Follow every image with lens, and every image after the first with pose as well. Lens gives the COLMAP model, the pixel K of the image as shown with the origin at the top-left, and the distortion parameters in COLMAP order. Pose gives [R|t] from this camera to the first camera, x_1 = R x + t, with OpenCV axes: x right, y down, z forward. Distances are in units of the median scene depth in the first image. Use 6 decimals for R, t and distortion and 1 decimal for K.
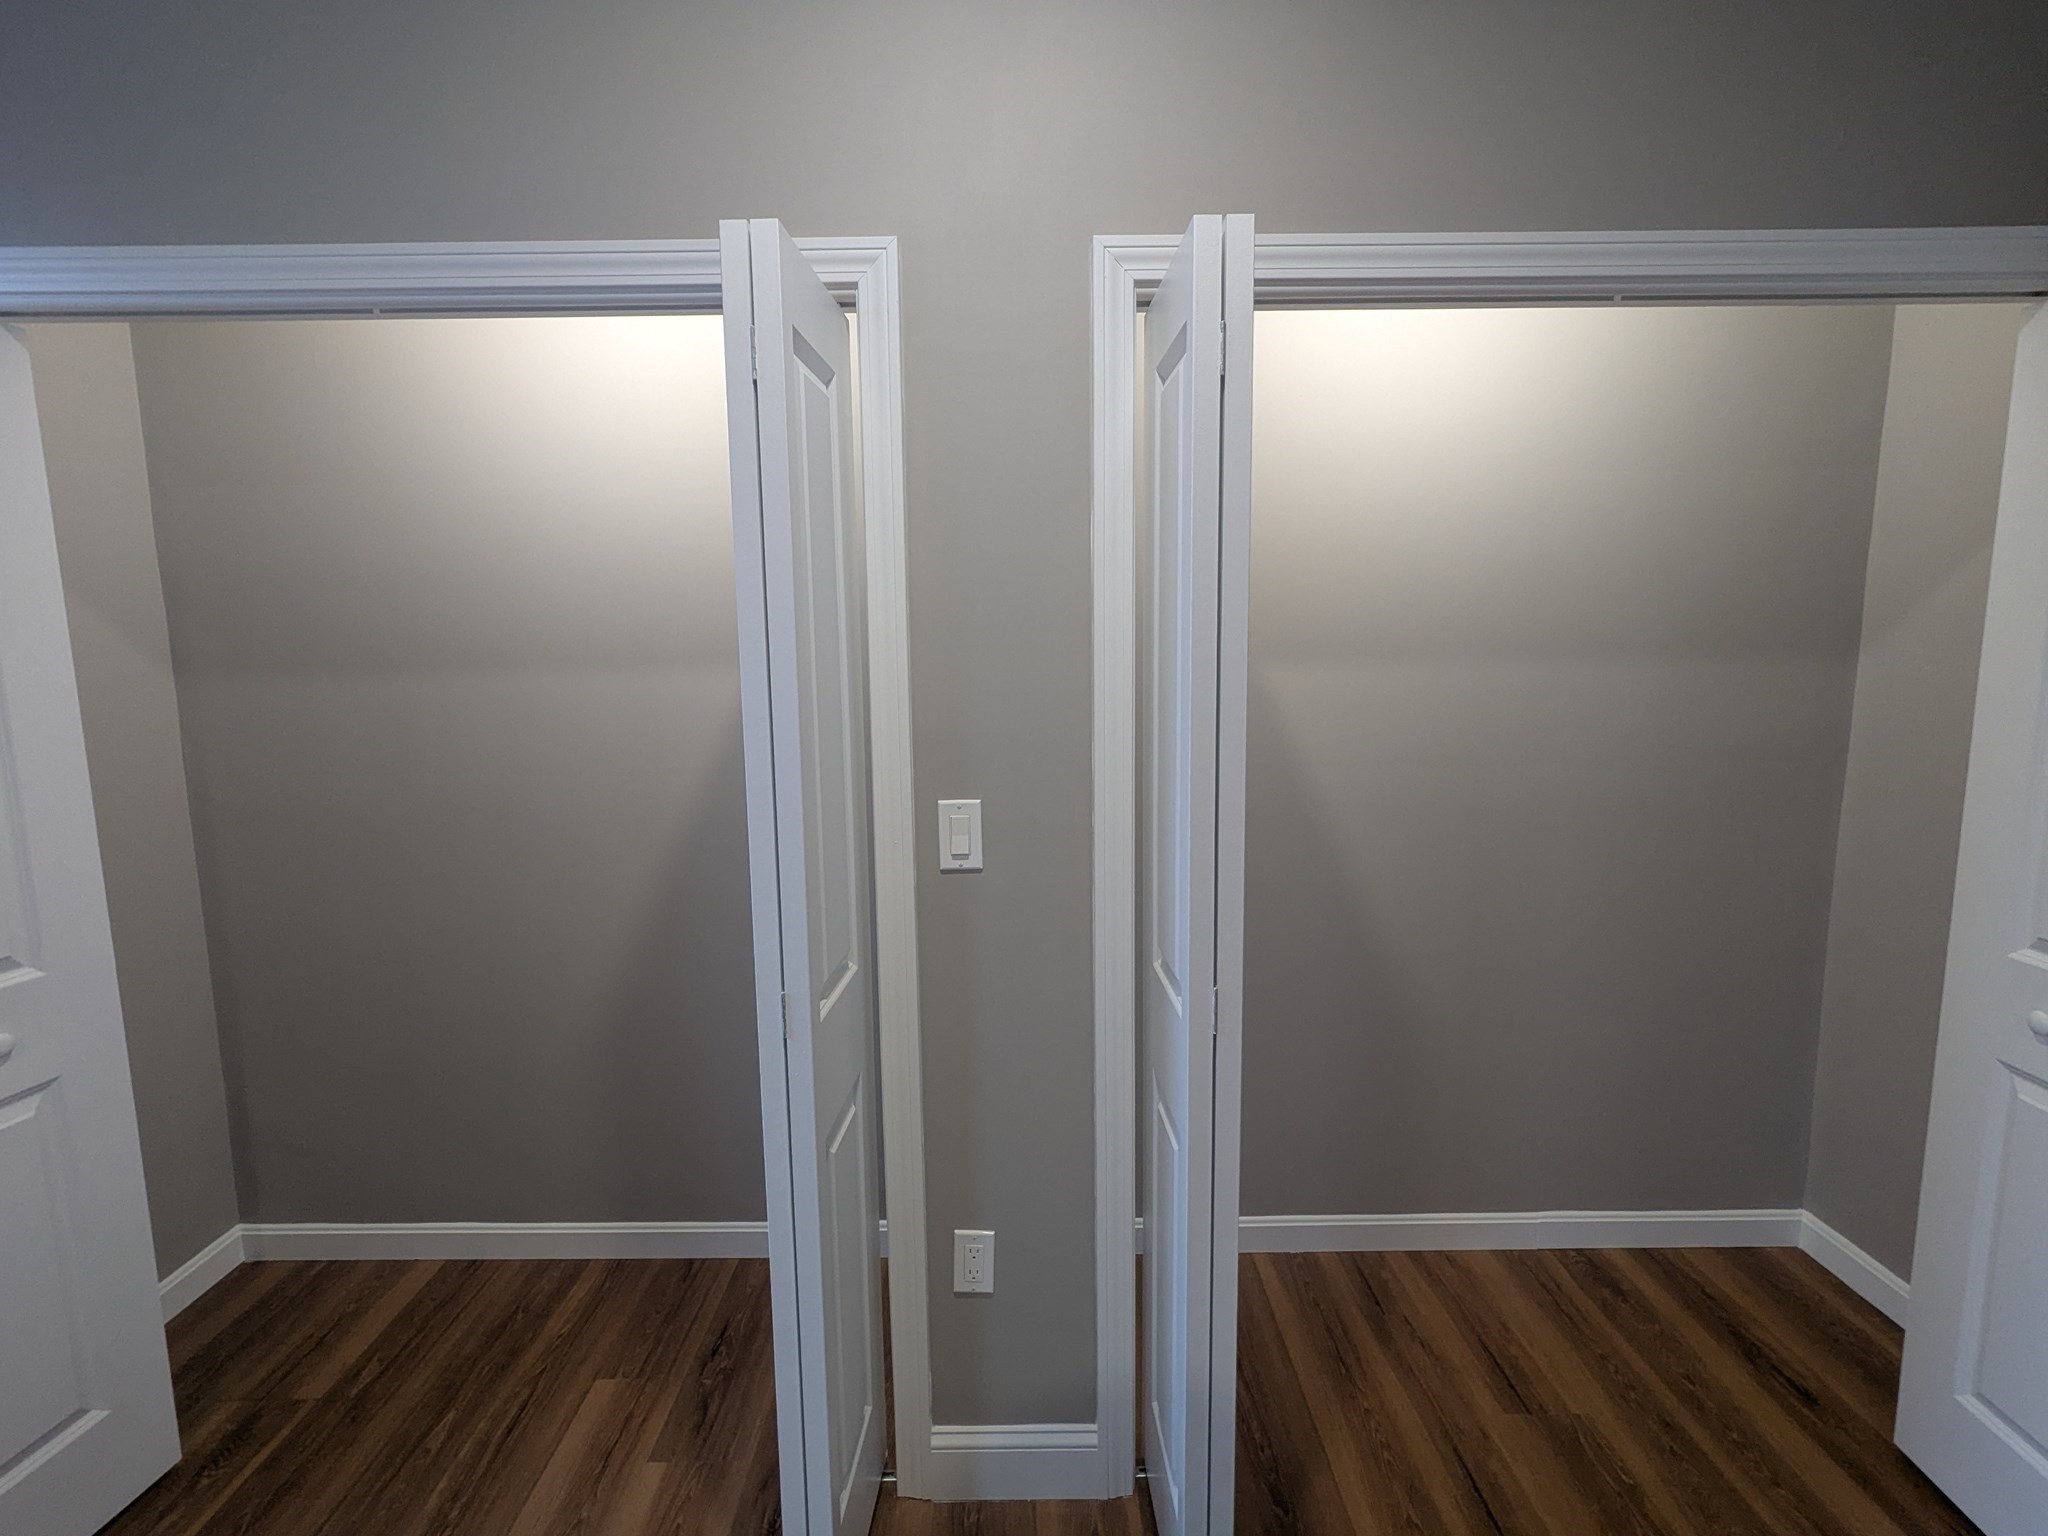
lens RADIAL K [[969.0, 0, 1022.8], [0, 969.0, 766.0], [0, 0, 1]] dist [0.009875, -0.000098]
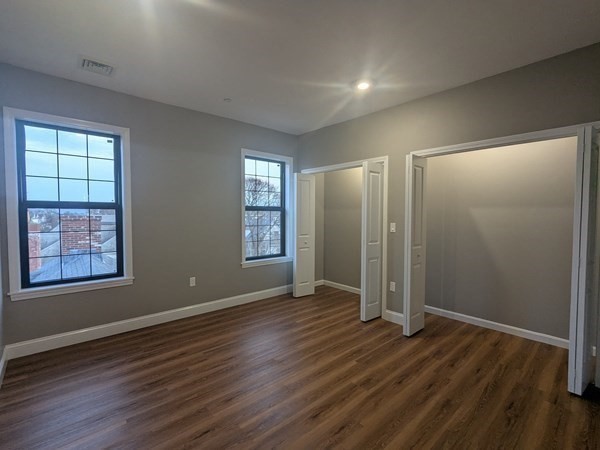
lens RADIAL K [[271.6, 0, 299.1], [0, 271.6, 226.1], [0, 0, 1]] dist [-0.071616, 0.022683]
pose [[0.666983, 0.040107, -0.743992, 0.916298], [-0.106681, 0.993402, -0.042087, 0.201888], [0.737396, 0.107441, 0.666861, -0.873343]]
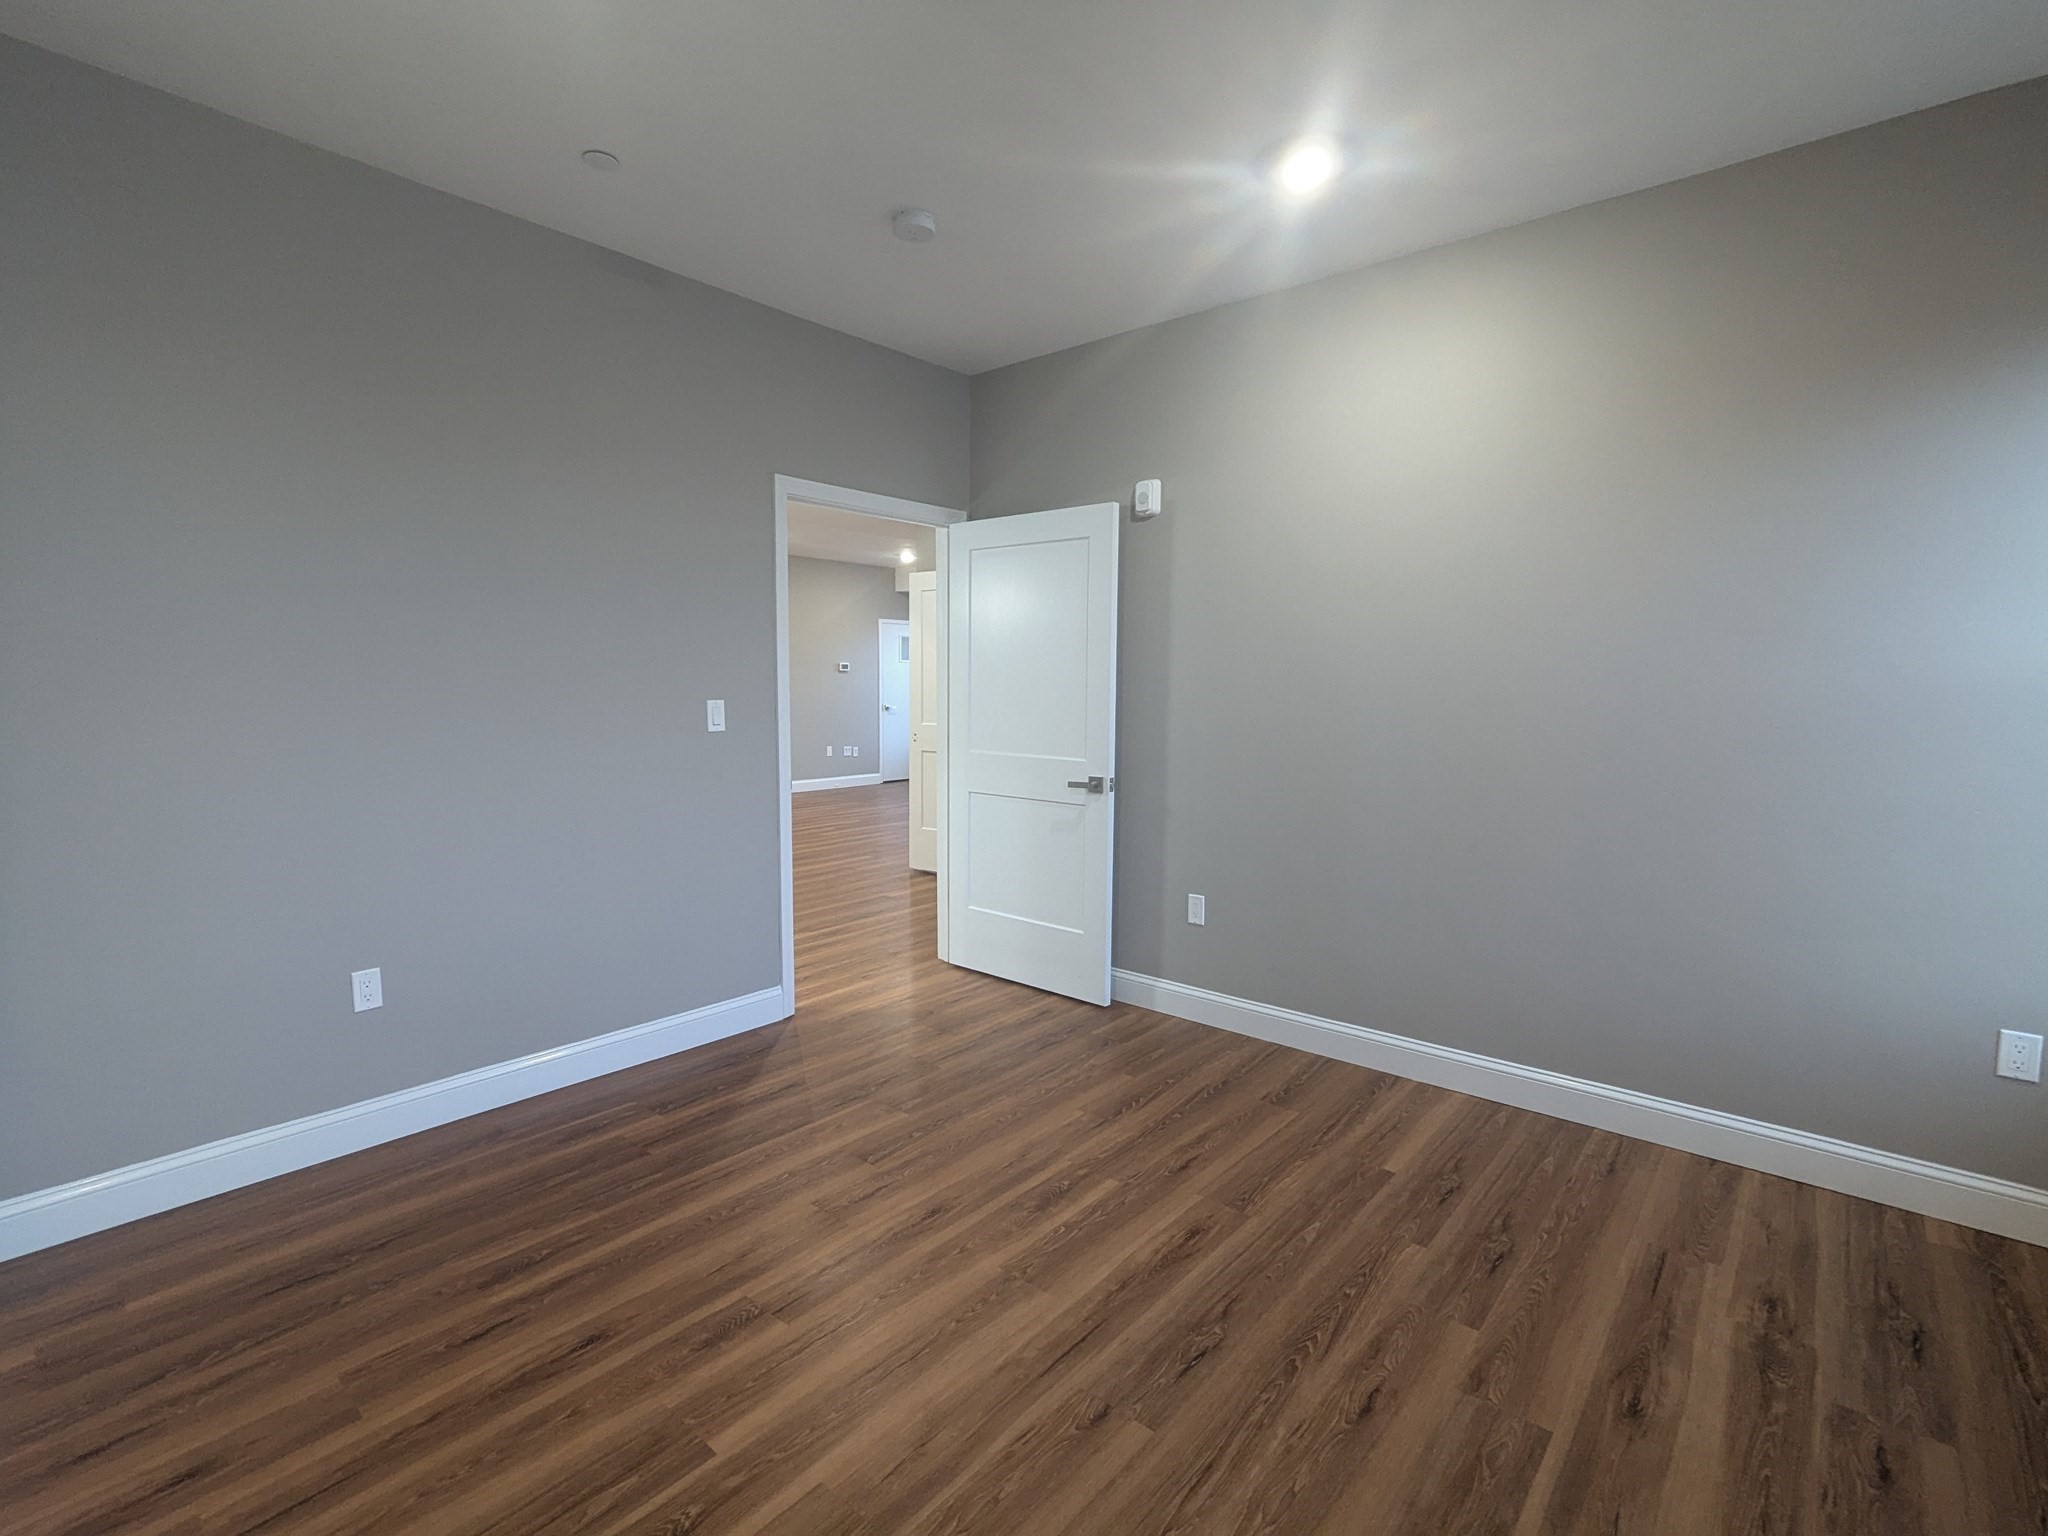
lens RADIAL K [[972.7, 0, 1016.6], [0, 972.7, 772.1], [0, 0, 1]] dist [-0.000098, 0.000395]
pose [[-0.752150, -0.059205, 0.656328, -0.674881], [0.082119, 0.979772, 0.182491, 0.020962], [-0.653856, 0.191157, -0.732073, 0.704072]]
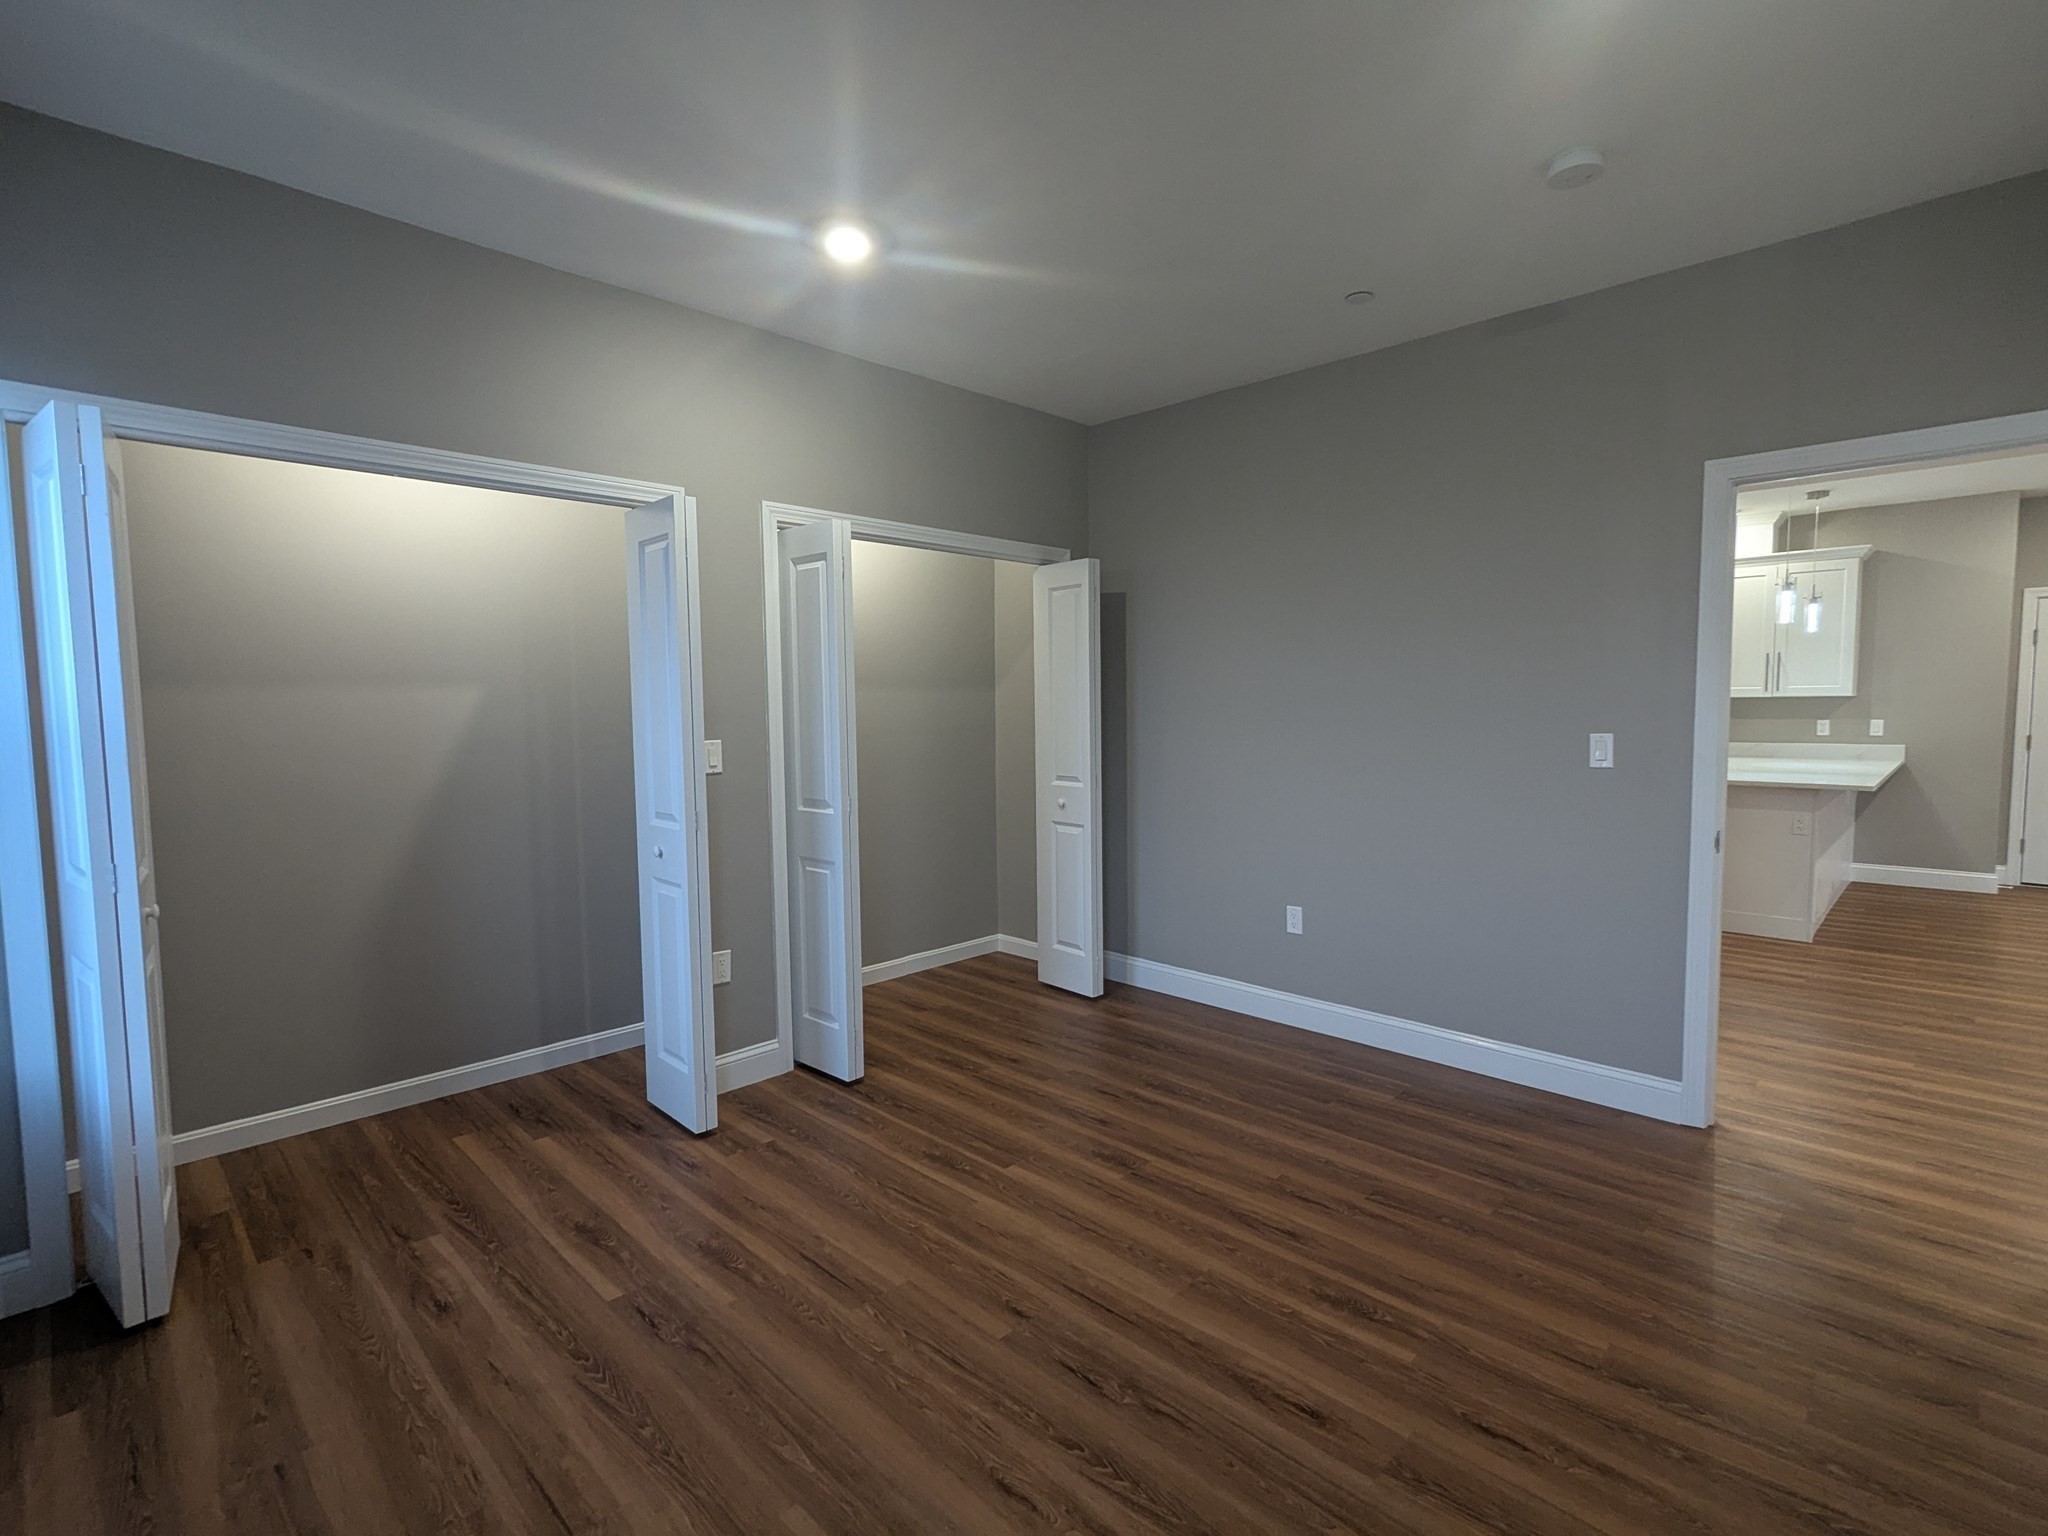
lens RADIAL K [[953.0, 0, 1020.9], [0, 953.0, 766.2], [0, 0, 1]] dist [0.000111, 0.000155]
pose [[0.711679, -0.047383, 0.700905, -0.939975], [0.096305, 0.994884, -0.030528, 0.196501], [-0.695873, 0.089227, 0.712601, -0.868402]]
